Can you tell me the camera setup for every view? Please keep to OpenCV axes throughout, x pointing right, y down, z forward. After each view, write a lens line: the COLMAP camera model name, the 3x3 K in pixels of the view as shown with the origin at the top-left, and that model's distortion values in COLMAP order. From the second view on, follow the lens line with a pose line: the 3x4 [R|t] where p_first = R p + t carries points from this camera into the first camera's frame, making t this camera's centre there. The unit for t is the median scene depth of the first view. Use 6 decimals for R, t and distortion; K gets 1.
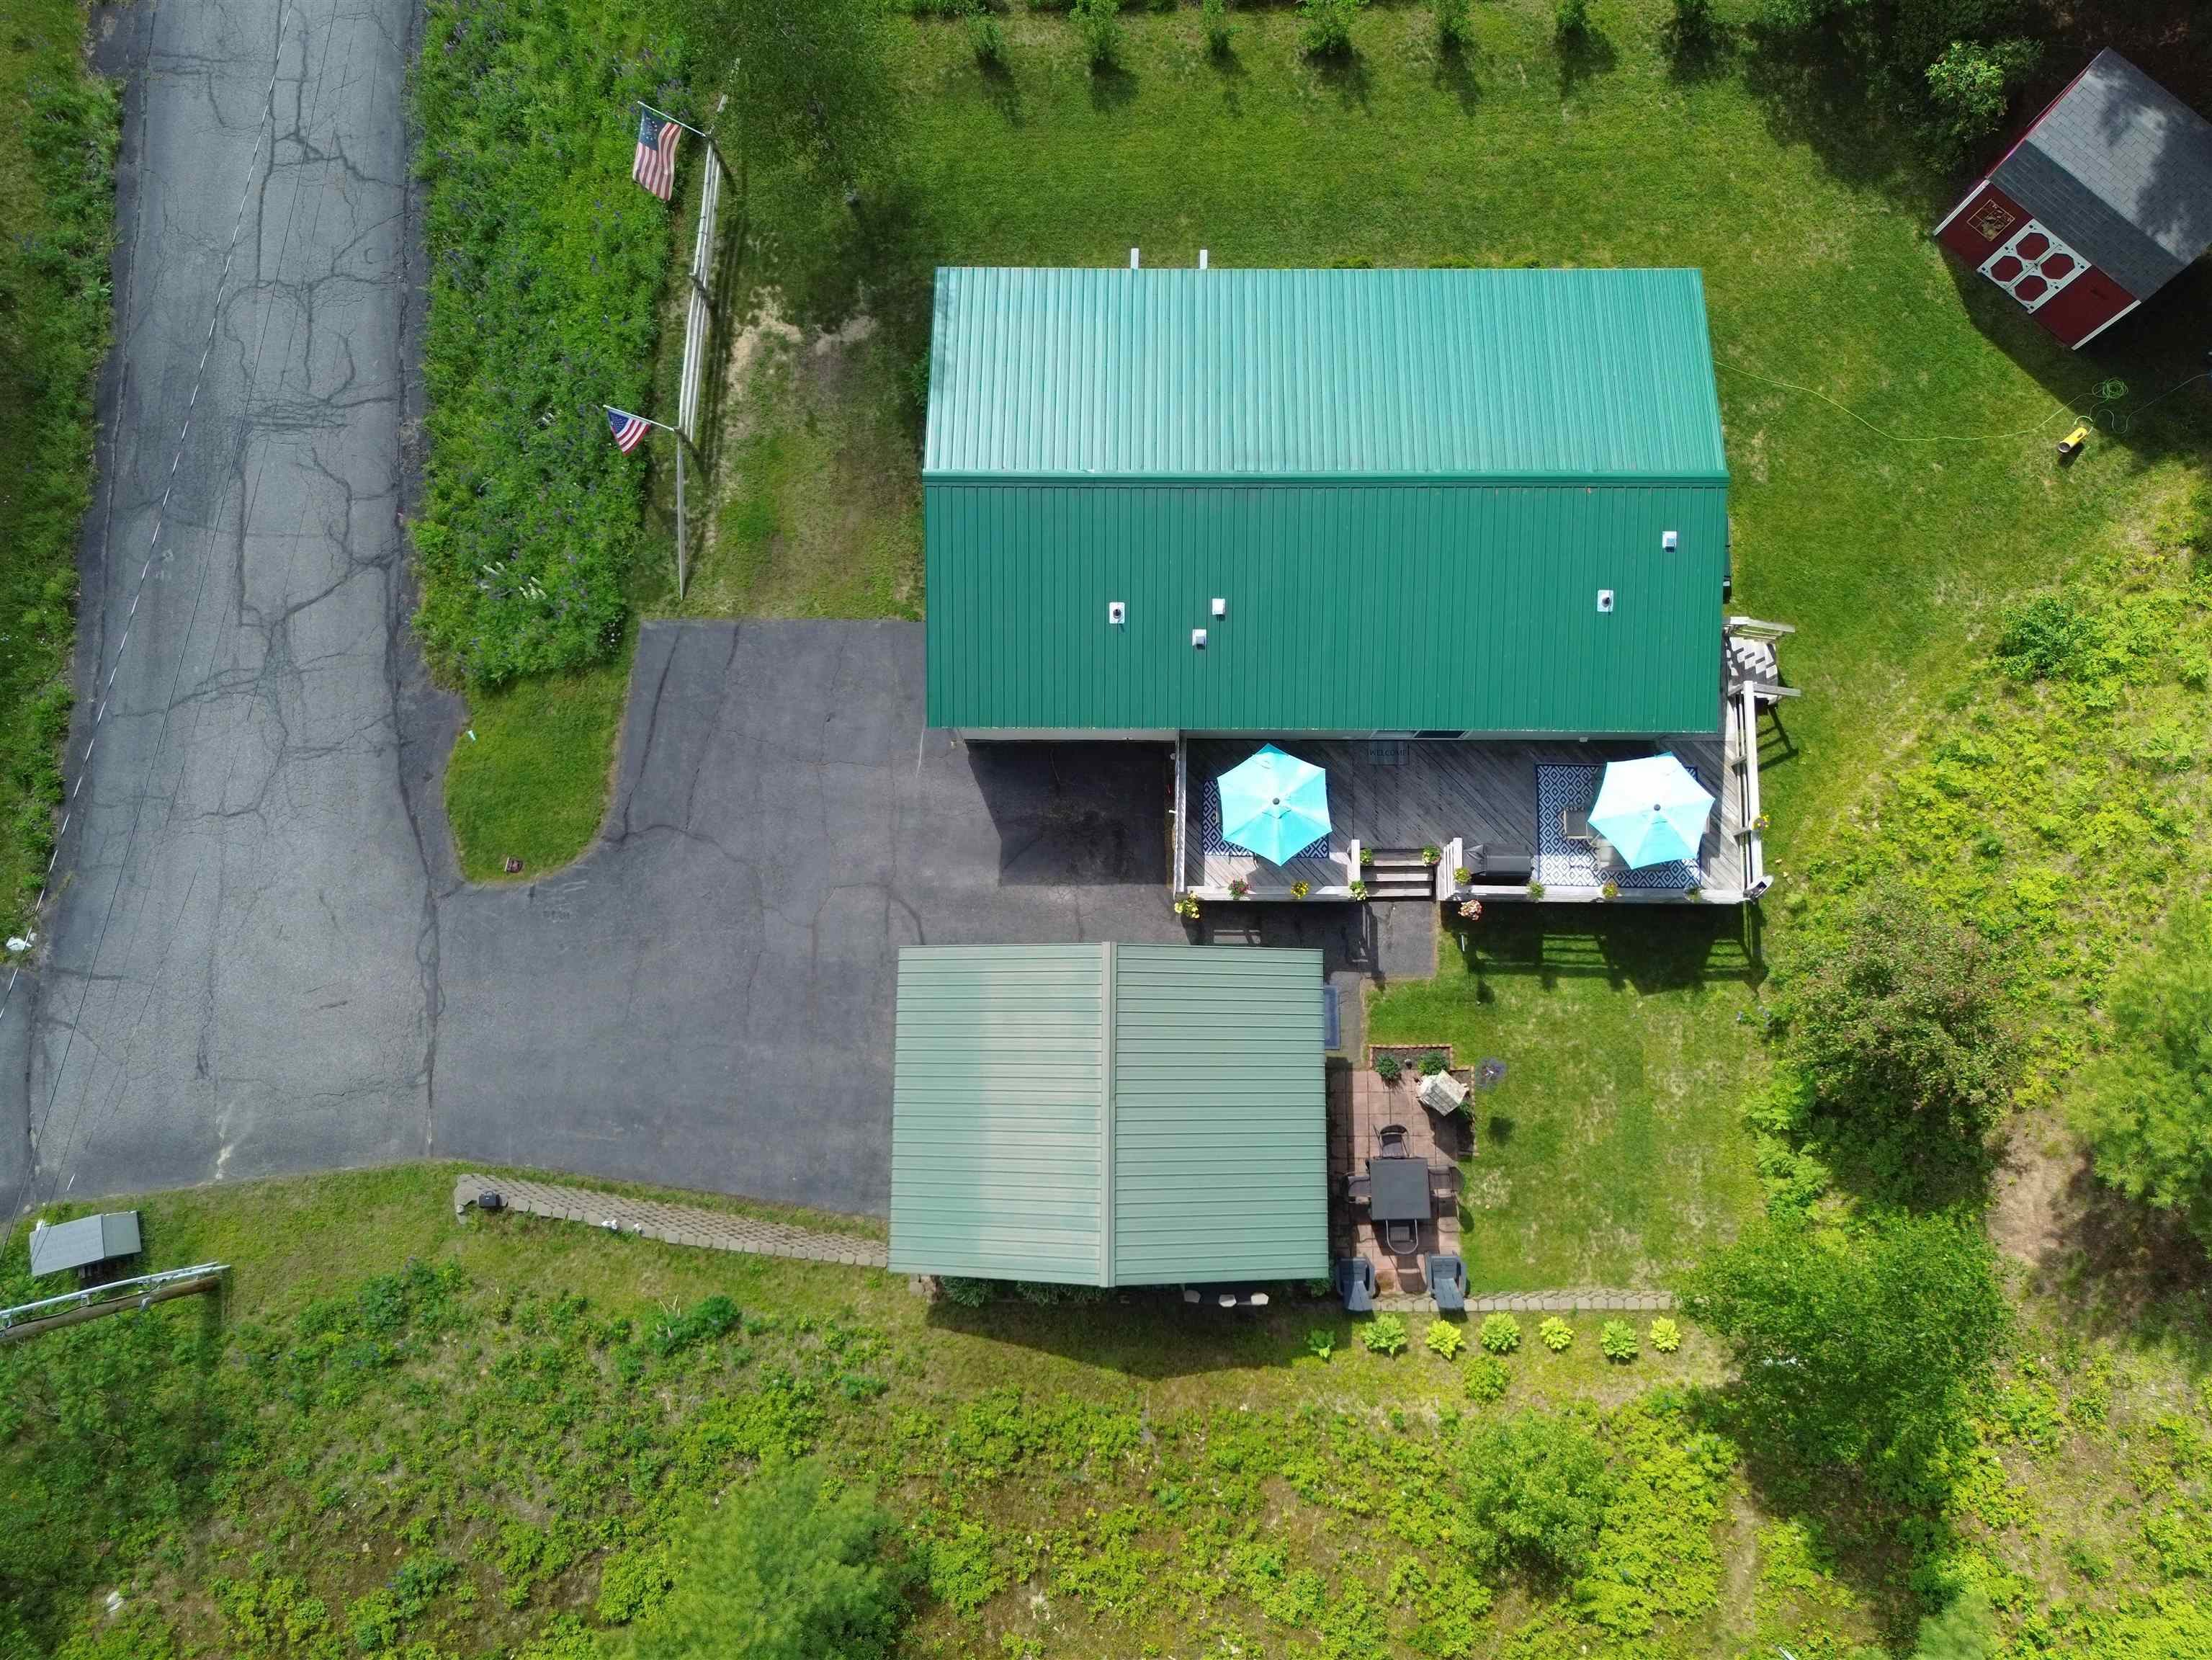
lens RADIAL K [[1546.8, 0, 1106.1], [0, 1546.8, 834.0], [0, 0, 1]] dist [0.009999, -0.009102]
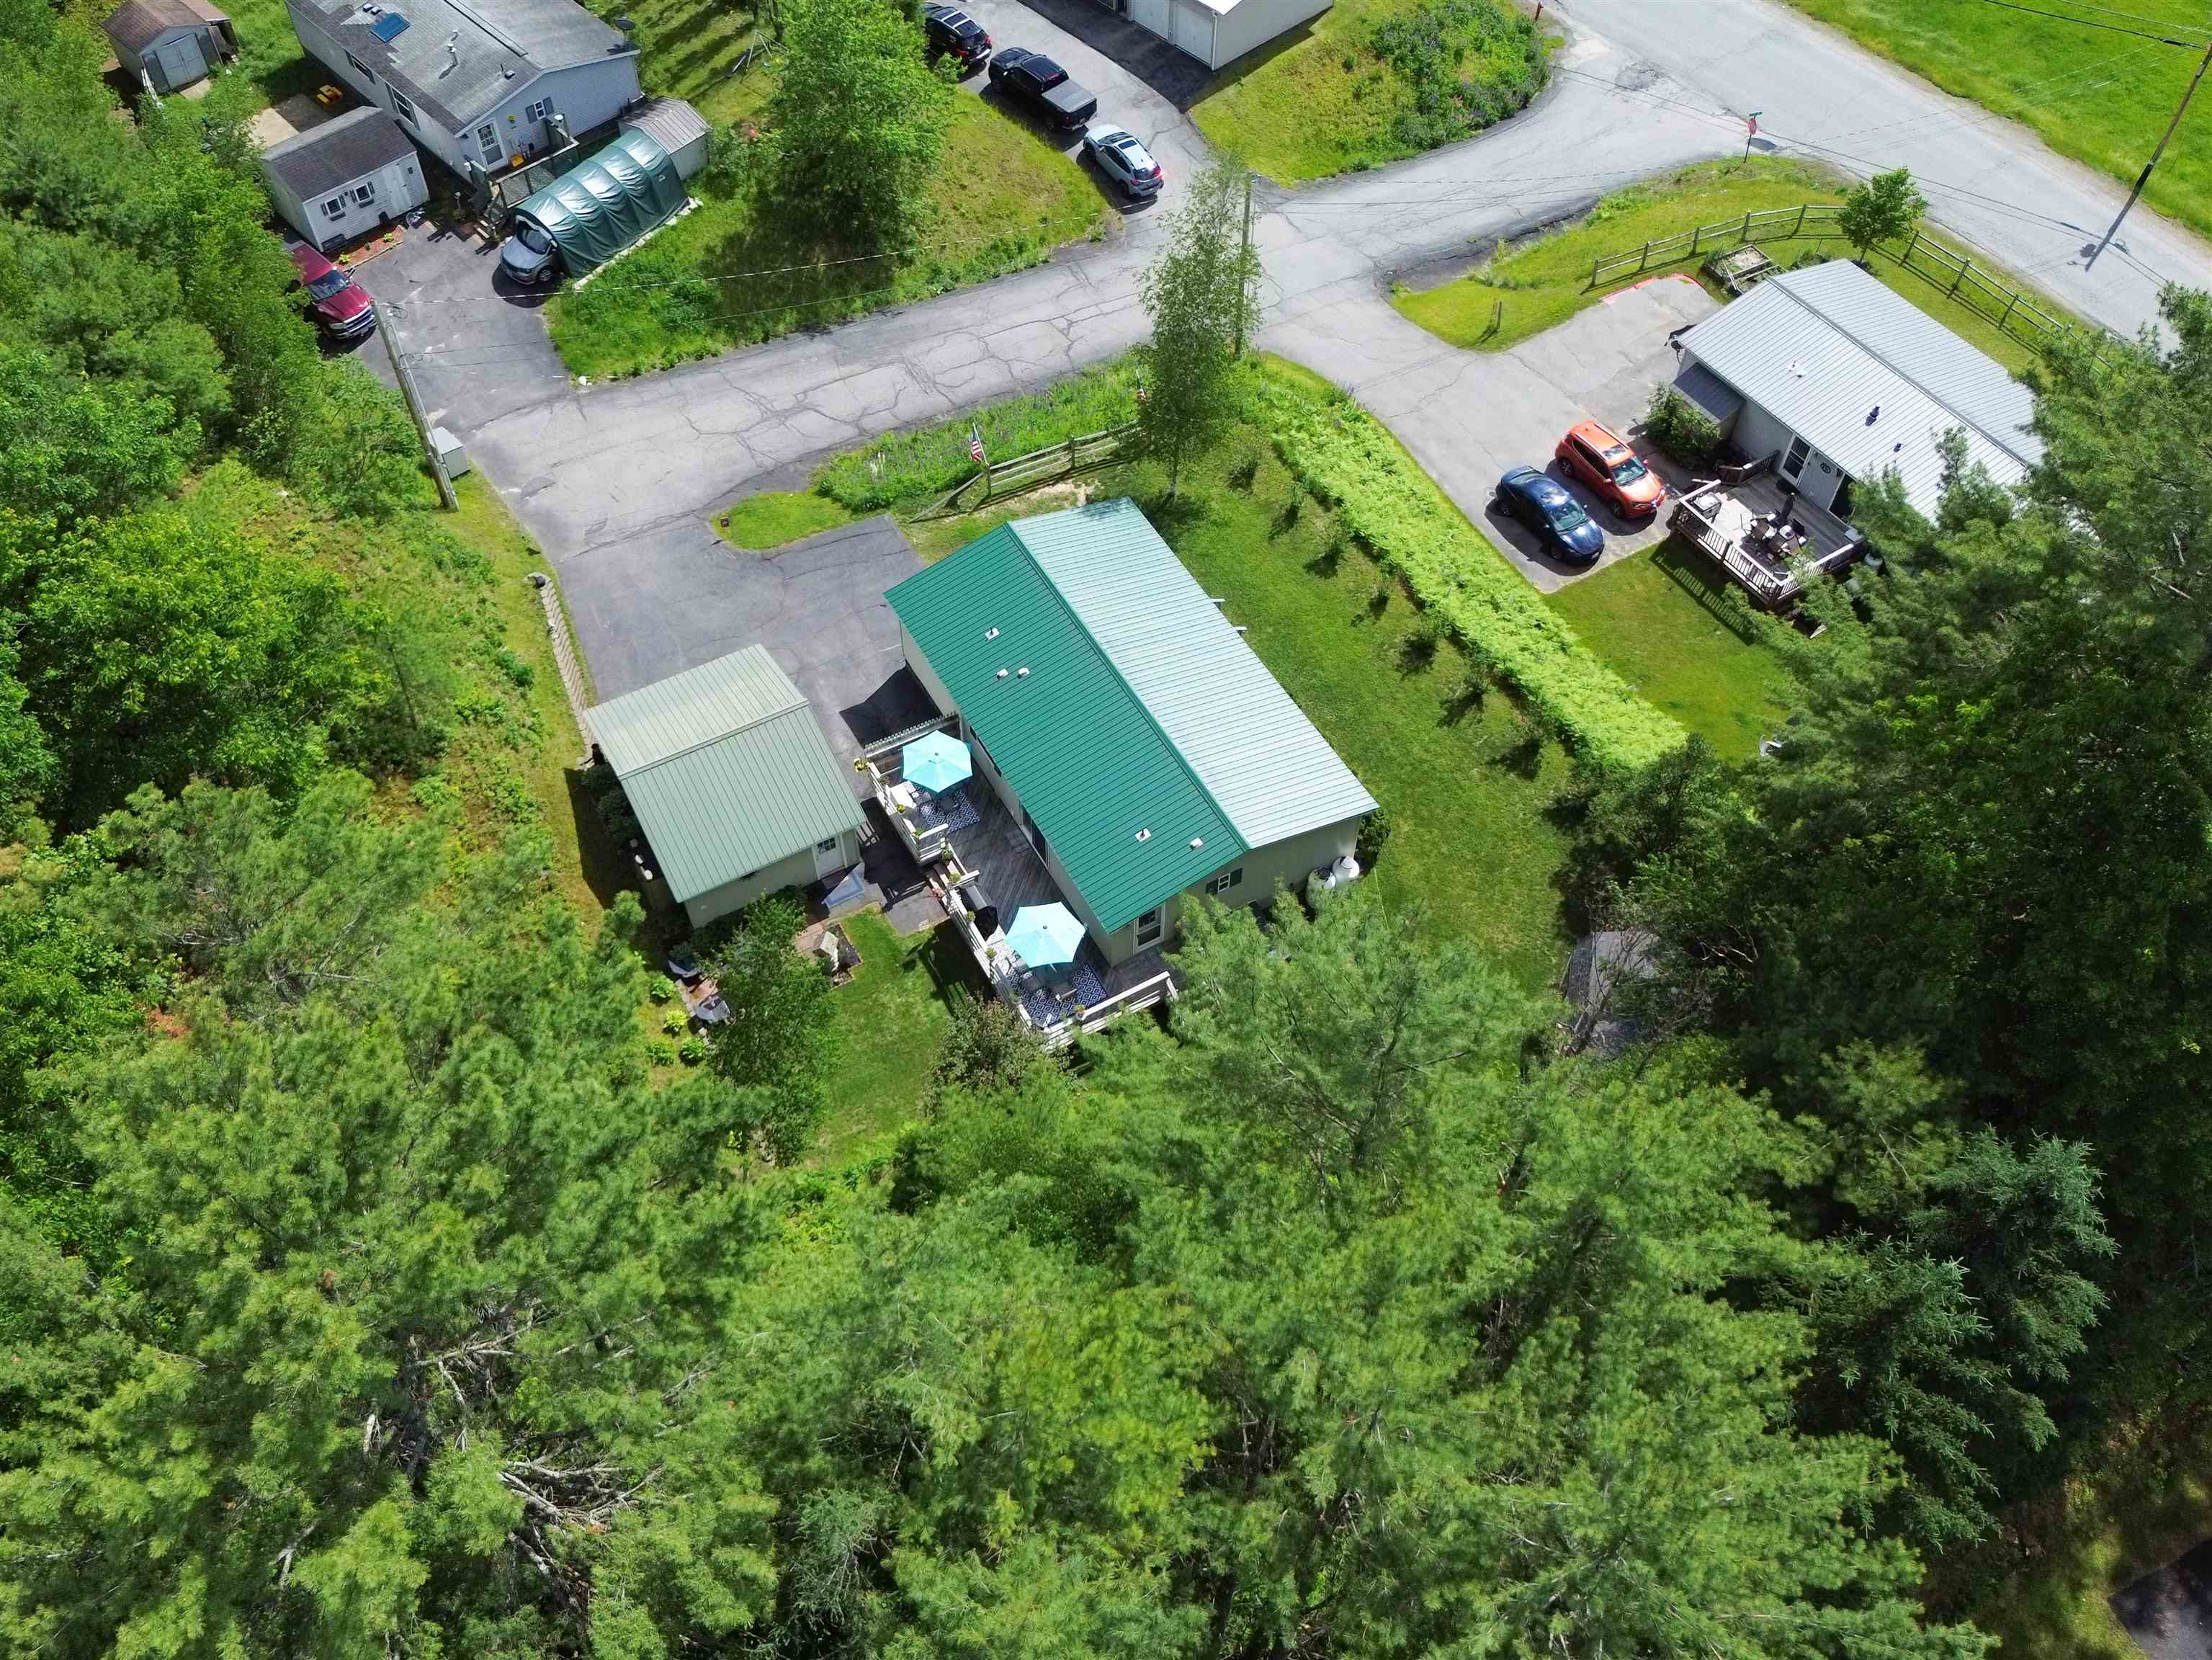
lens RADIAL K [[1546.8, 0, 1107.1], [0, 1546.8, 828.4], [0, 0, 1]] dist [0.009999, -0.009102]
pose [[0.516800, 0.730892, -0.445775, 0.851817], [-0.851963, 0.490242, -0.183905, 0.141490], [0.084123, 0.474826, 0.876050, -0.311954]]
